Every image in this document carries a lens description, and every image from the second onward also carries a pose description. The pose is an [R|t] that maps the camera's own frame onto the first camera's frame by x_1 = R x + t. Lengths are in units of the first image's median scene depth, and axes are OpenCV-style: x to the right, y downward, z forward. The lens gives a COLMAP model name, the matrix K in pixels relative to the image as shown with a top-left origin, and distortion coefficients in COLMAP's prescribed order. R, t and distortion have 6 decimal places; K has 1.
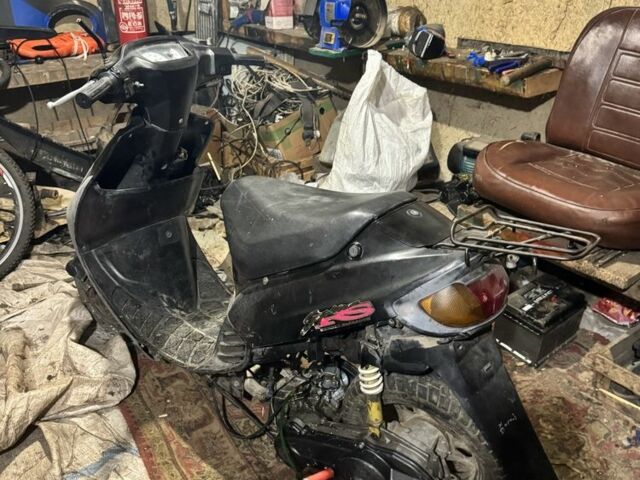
lens RADIAL K [[590.4, 0, 320.0], [0, 590.4, 240.0], [0, 0, 1]] dist [0.244699, -0.591485]
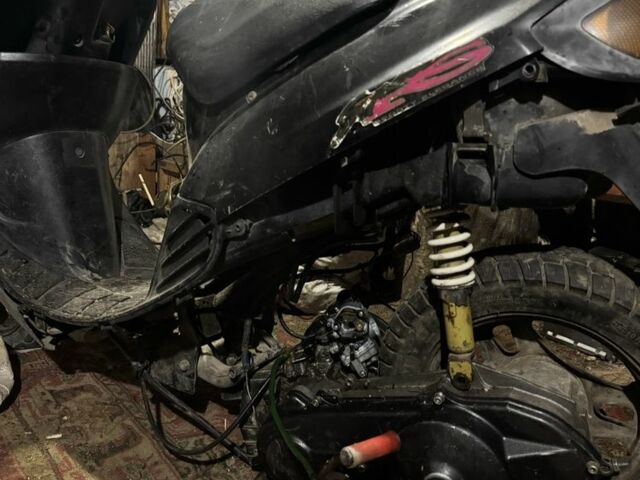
lens RADIAL K [[590.2, 0, 312.3], [0, 590.2, 236.2], [0, 0, 1]] dist [0.149479, -0.286752]
pose [[0.994161, -0.006628, 0.107700, -0.076001], [0.031327, 0.972851, -0.229304, 0.256238], [-0.103257, 0.231339, 0.967378, 0.383310]]
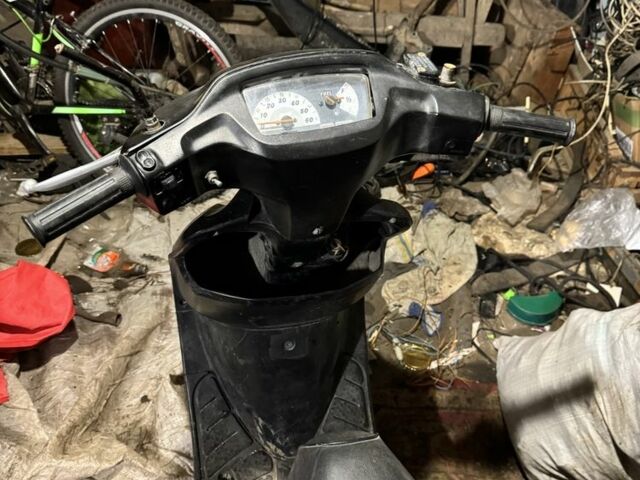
lens RADIAL K [[596.4, 0, 320.0], [0, 596.4, 240.0], [0, 0, 1]] dist [0.146365, -0.302433]
pose [[0.788014, 0.436993, -0.433671, -0.016698], [-0.291786, 0.885358, 0.361942, -0.353880], [0.542120, -0.158677, 0.825183, 0.579390]]
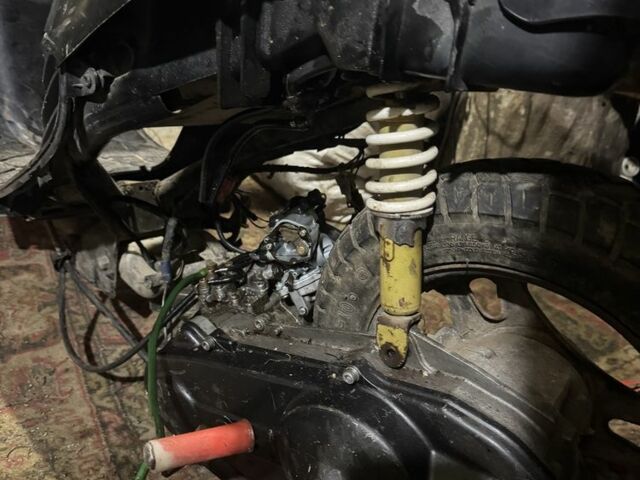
lens RADIAL K [[596.4, 0, 320.0], [0, 596.4, 240.0], [0, 0, 1]] dist [0.146365, -0.302433]
pose [[0.993523, 0.111604, -0.021391, 0.039989], [-0.112473, 0.992636, -0.044987, 0.225393], [0.016212, 0.047101, 0.998759, 0.521367]]
